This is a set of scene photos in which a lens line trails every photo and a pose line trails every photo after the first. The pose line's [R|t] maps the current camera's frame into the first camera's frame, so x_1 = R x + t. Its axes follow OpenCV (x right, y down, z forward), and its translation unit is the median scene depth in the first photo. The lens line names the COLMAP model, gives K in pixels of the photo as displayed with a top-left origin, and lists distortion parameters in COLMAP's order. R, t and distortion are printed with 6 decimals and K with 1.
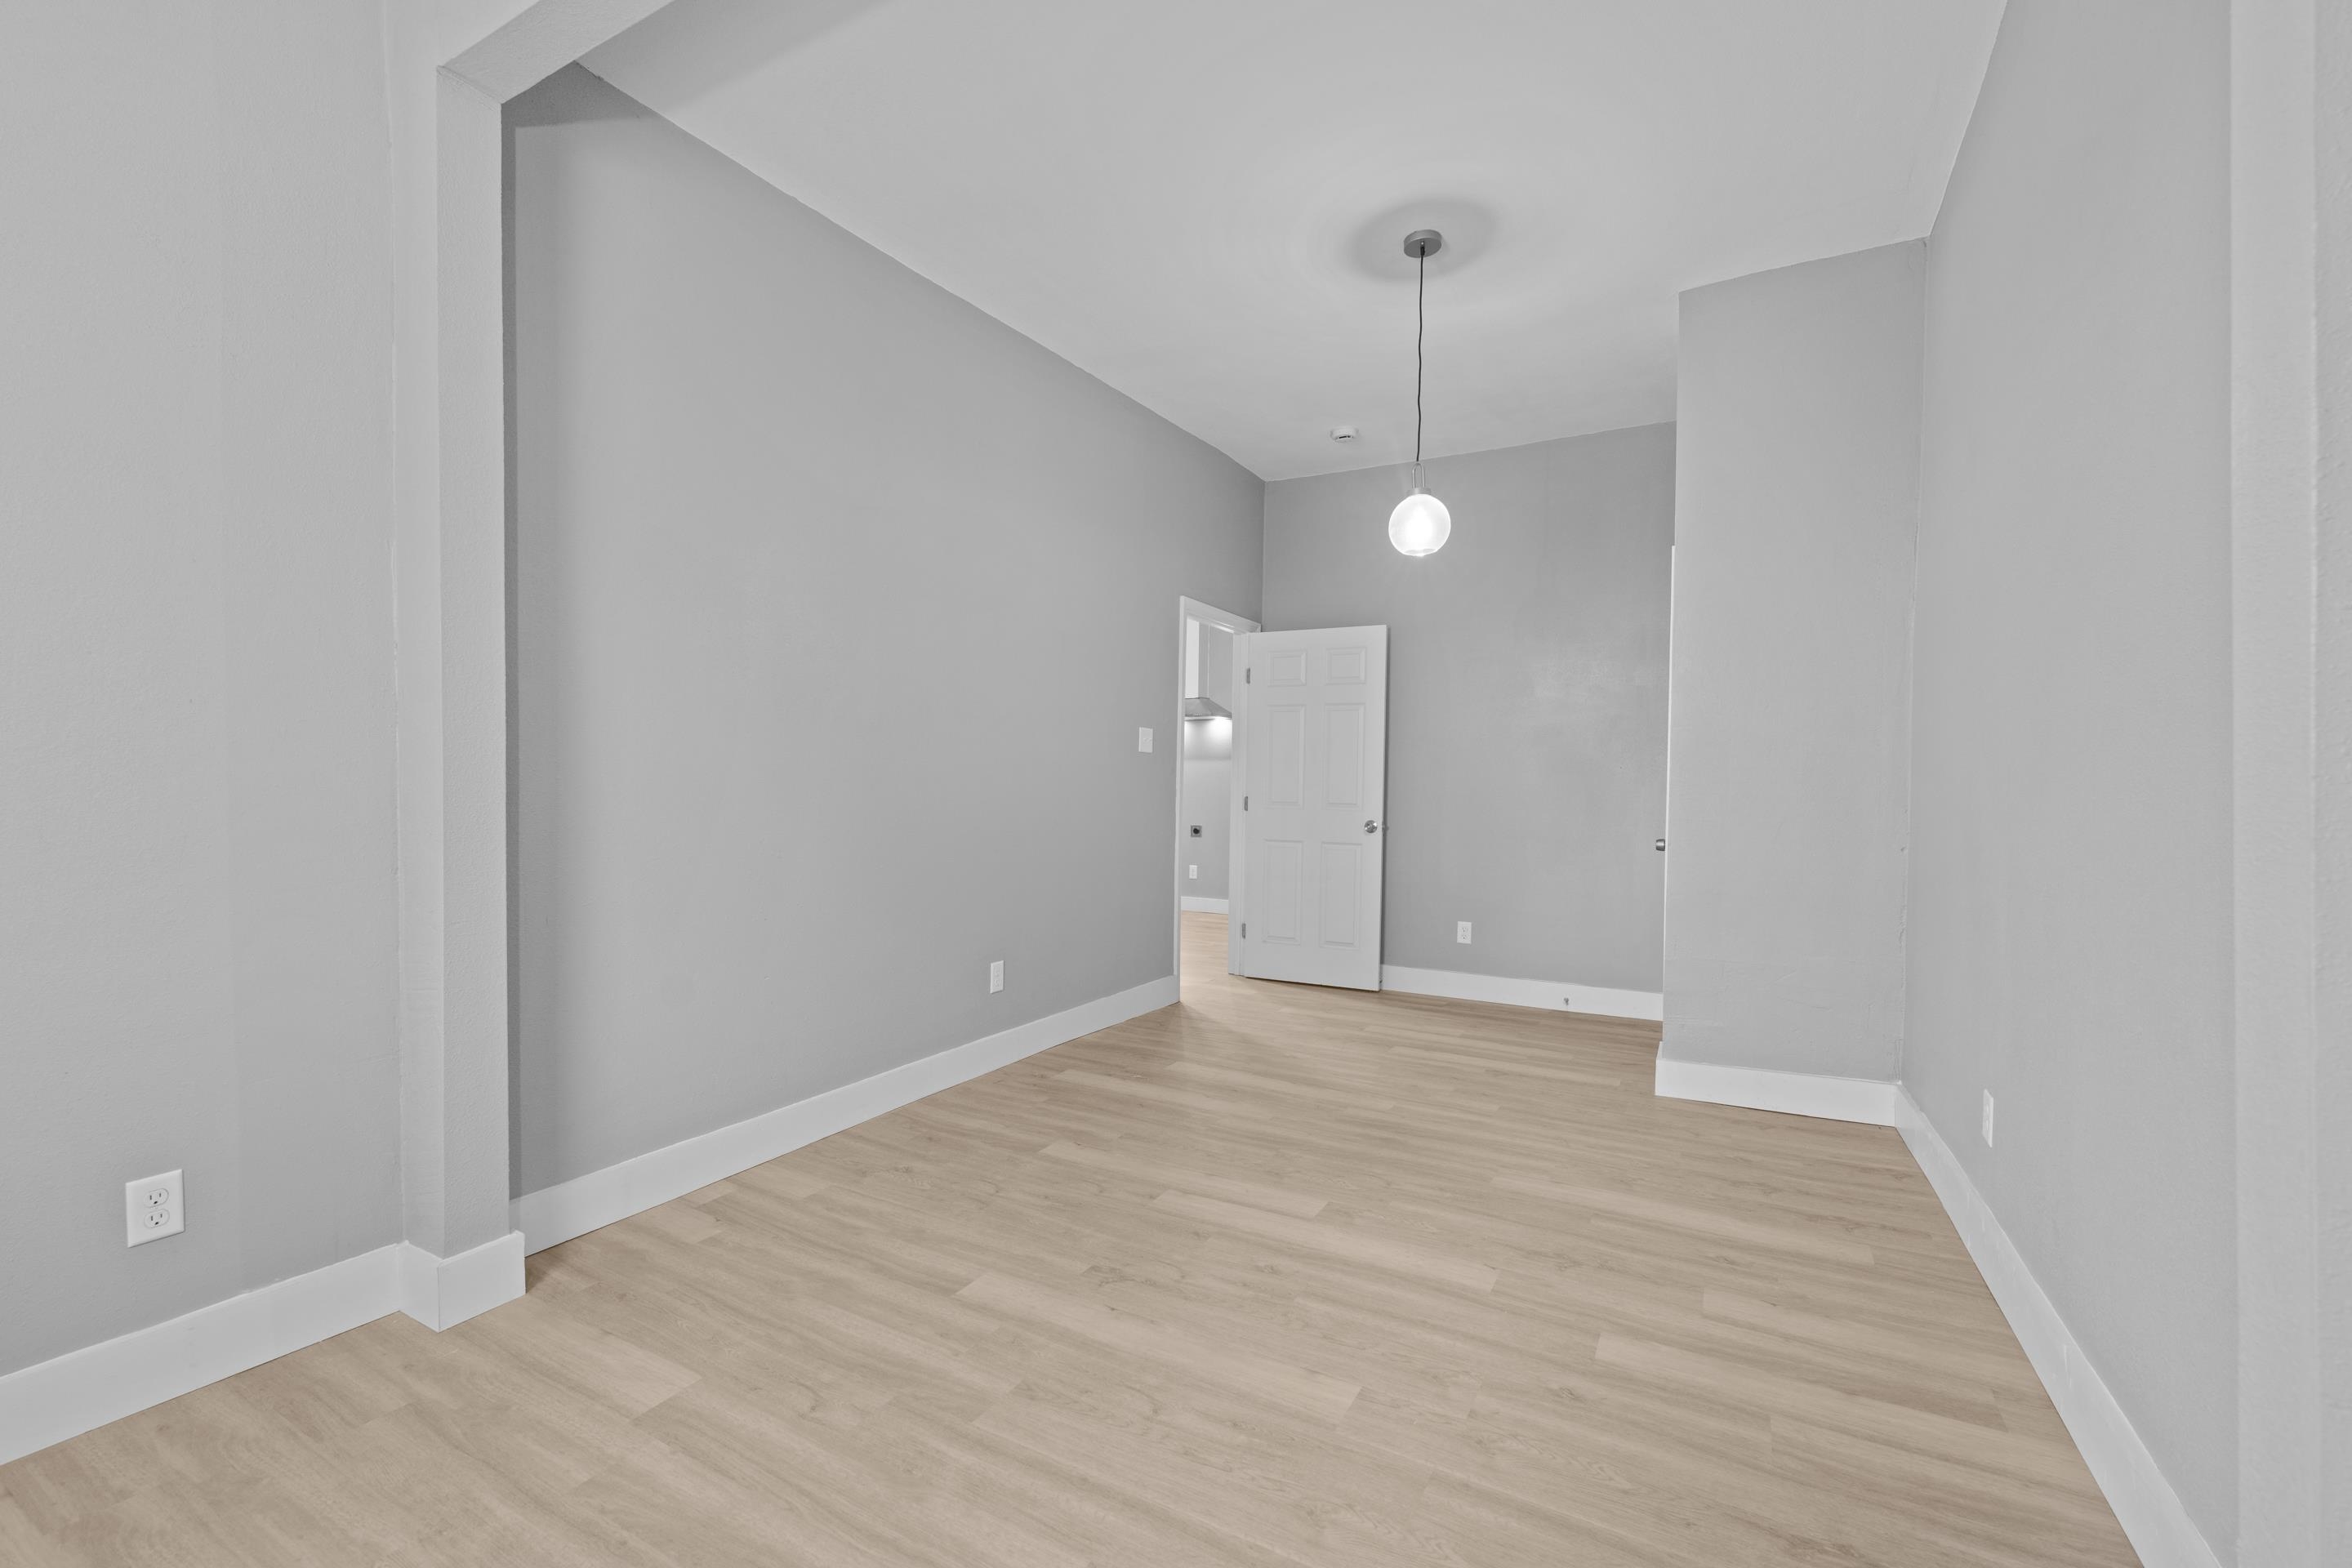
lens RADIAL K [[1016.2, 0, 1176.0], [0, 1016.2, 784.0], [0, 0, 1]] dist [0.001513, -0.000127]
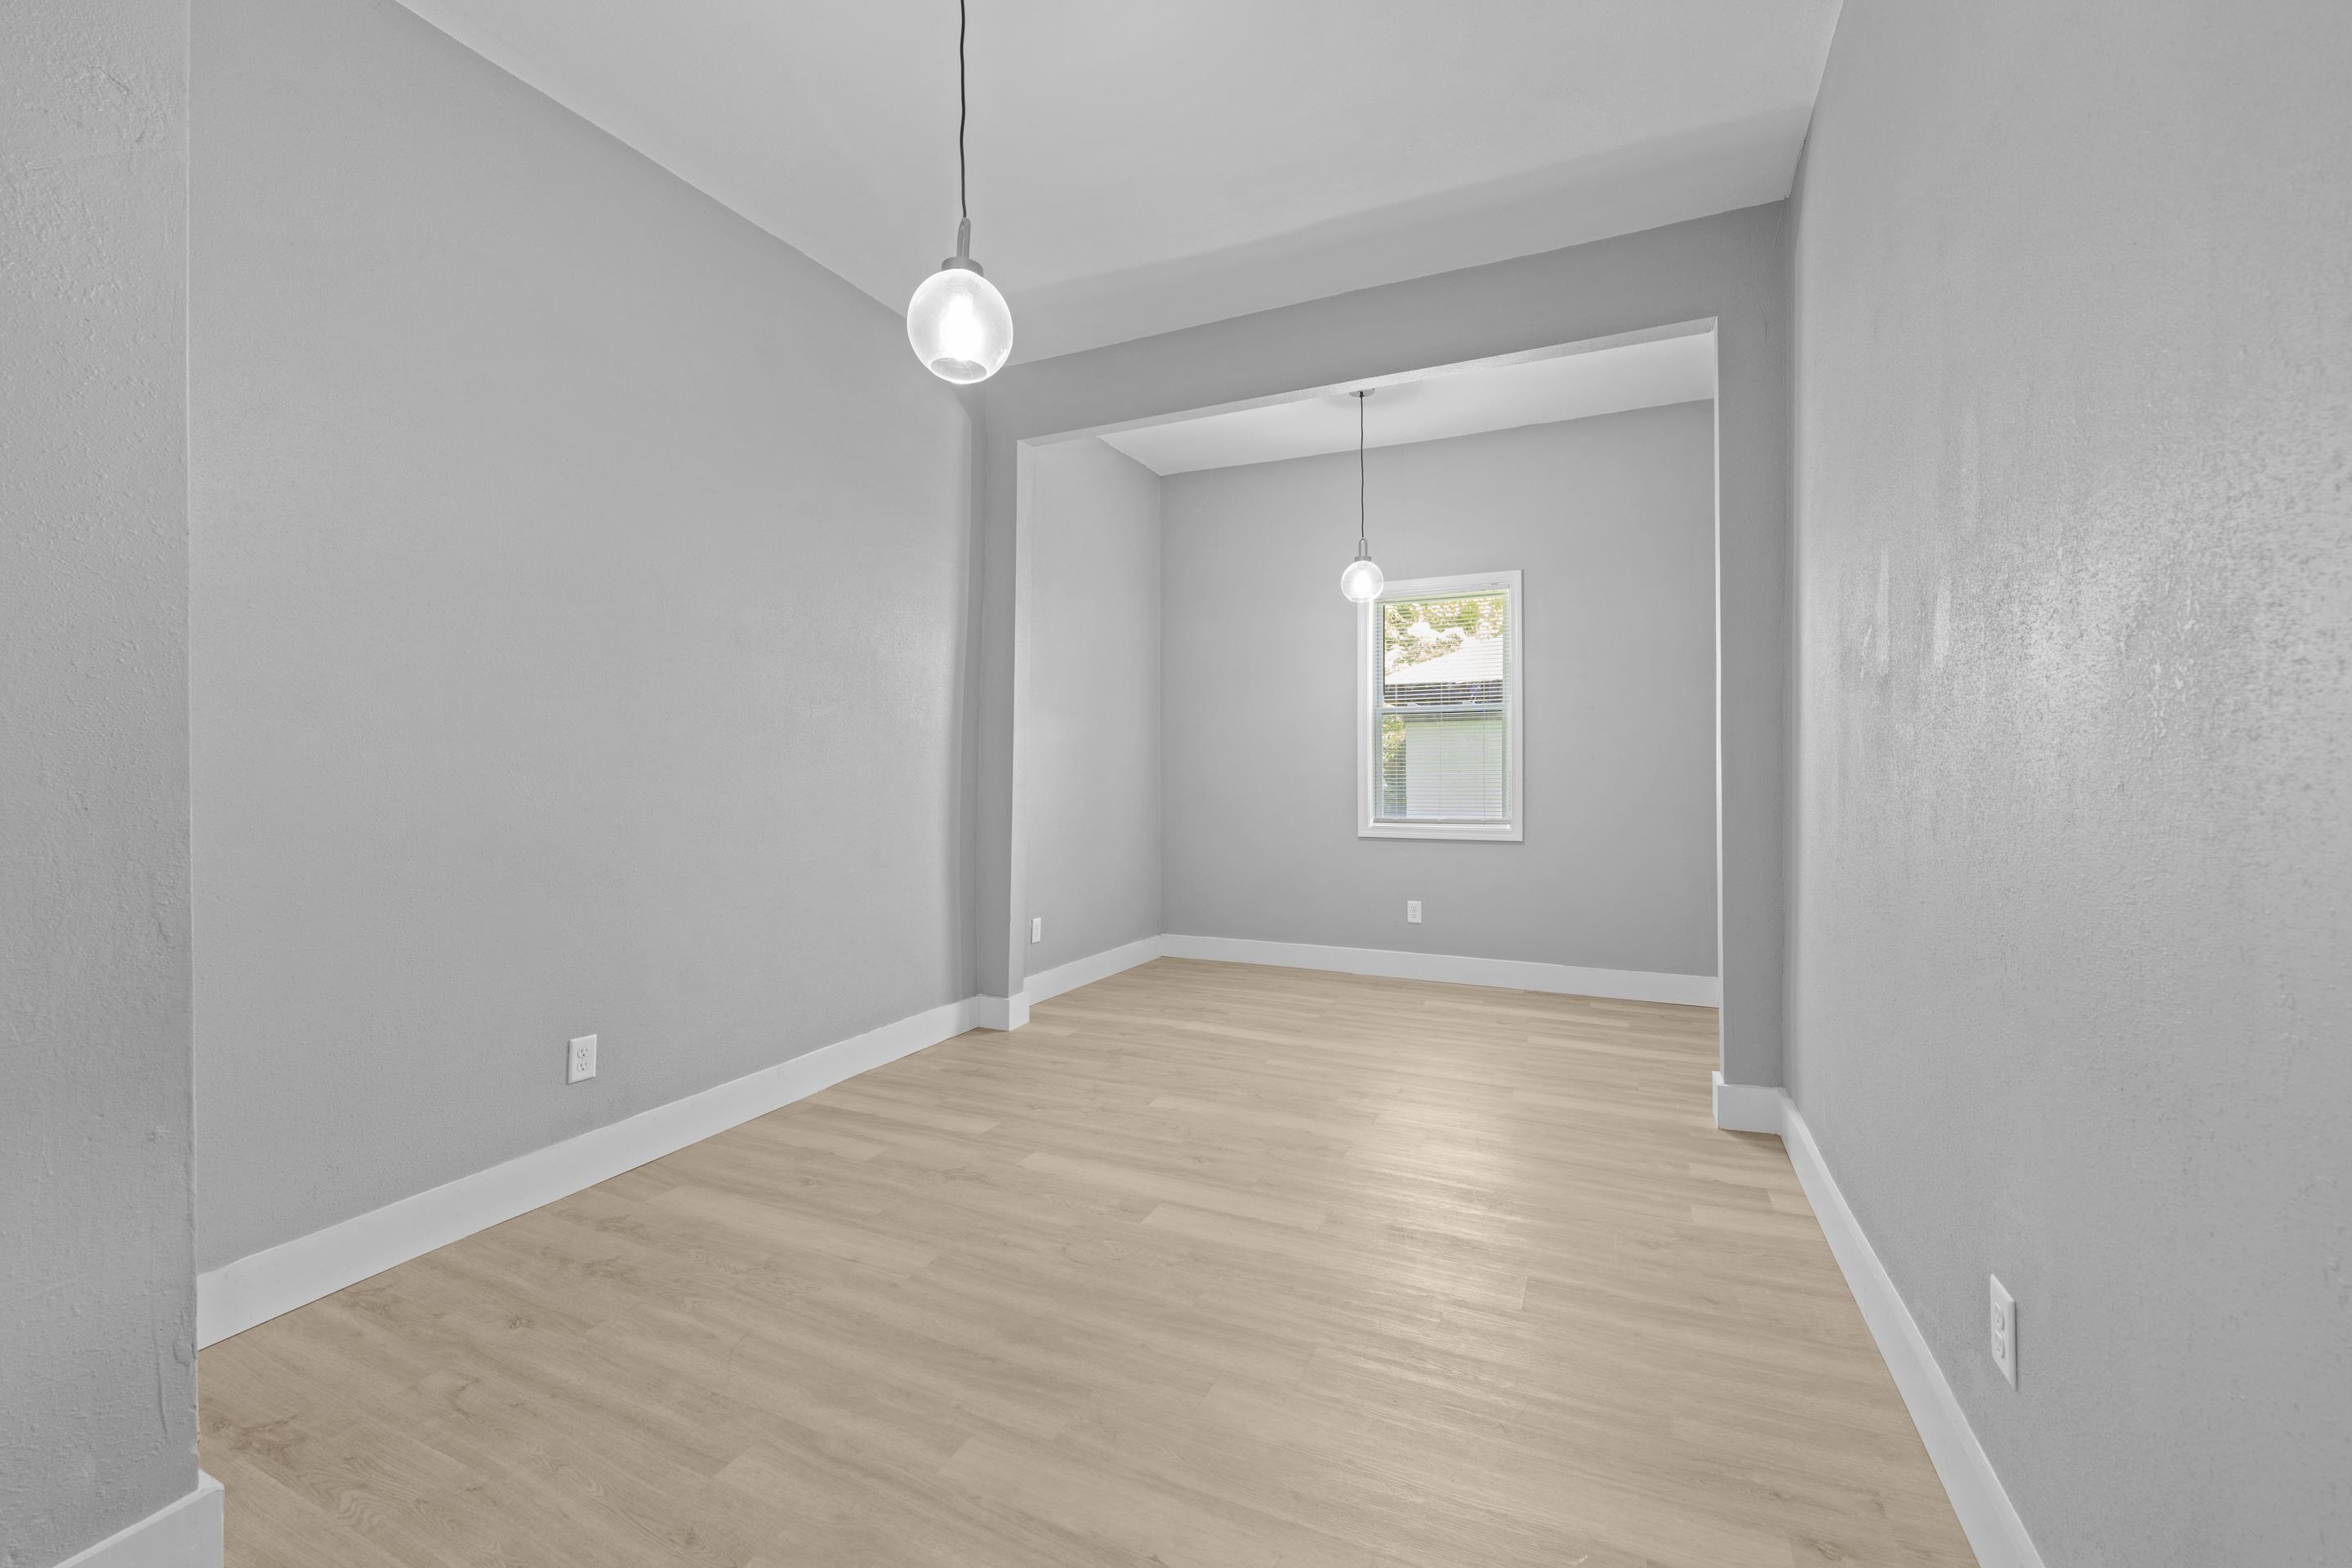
lens RADIAL K [[959.8, 0, 1166.3], [0, 959.8, 749.8], [0, 0, 1]] dist [0.000991, -0.000253]
pose [[-0.997332, -0.003305, -0.072921, 0.198702], [-0.001822, 0.999790, -0.020389, -0.000835], [0.072973, -0.020202, -0.997129, 1.948255]]
